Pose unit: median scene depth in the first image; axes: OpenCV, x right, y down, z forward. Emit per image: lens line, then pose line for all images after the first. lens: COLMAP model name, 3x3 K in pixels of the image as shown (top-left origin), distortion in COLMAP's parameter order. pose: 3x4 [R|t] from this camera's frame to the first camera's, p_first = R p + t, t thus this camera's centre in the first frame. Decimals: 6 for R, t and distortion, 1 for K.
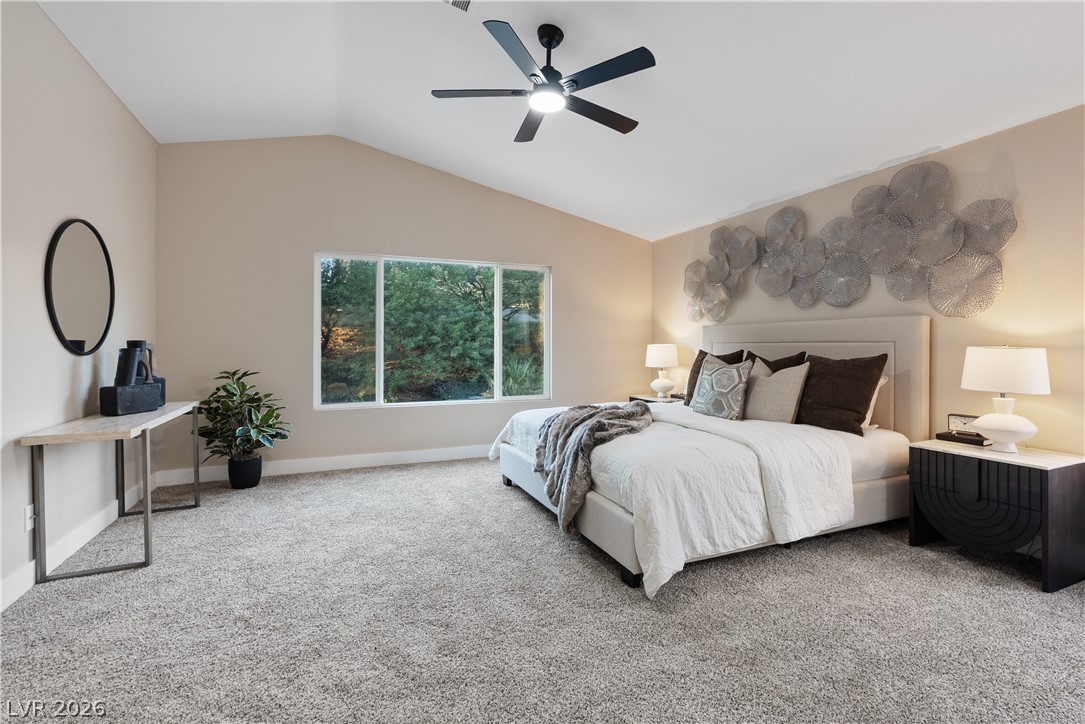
lens RADIAL K [[501.5, 0, 544.6], [0, 501.5, 322.5], [0, 0, 1]] dist [-0.006449, 0.001261]
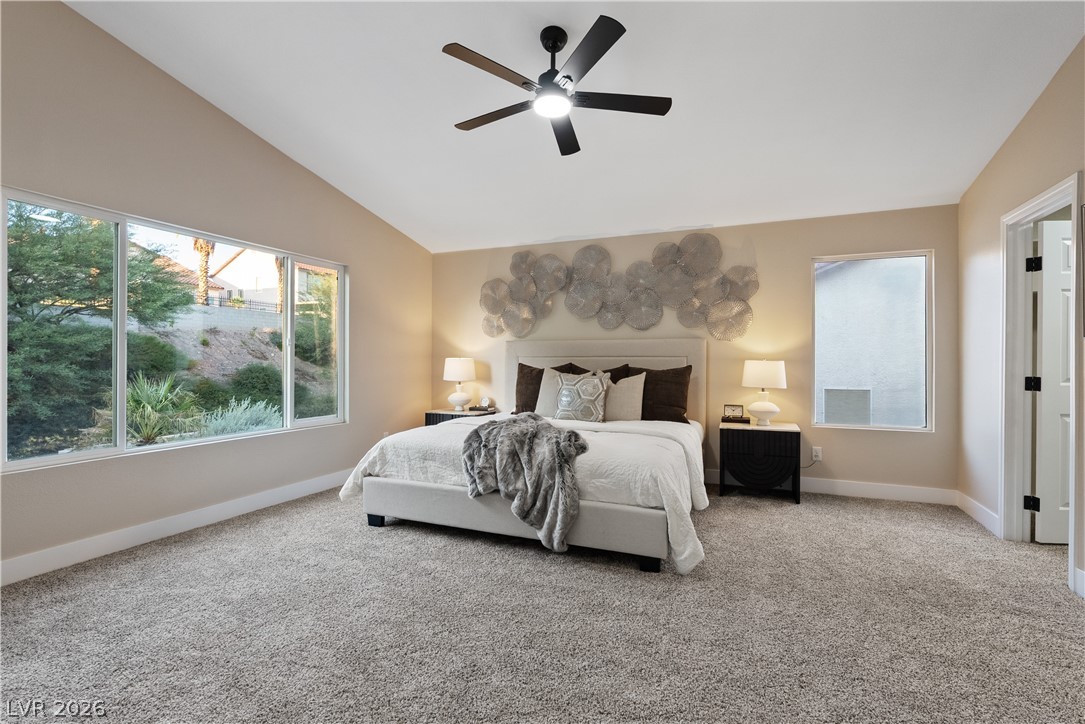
lens RADIAL K [[508.0, 0, 542.5], [0, 508.0, 333.1], [0, 0, 1]] dist [-0.009414, 0.000603]
pose [[0.714783, 0.039376, 0.698237, -0.572746], [-0.033628, 0.999194, -0.021924, 0.016803], [-0.698537, -0.007809, 0.715531, 0.255149]]
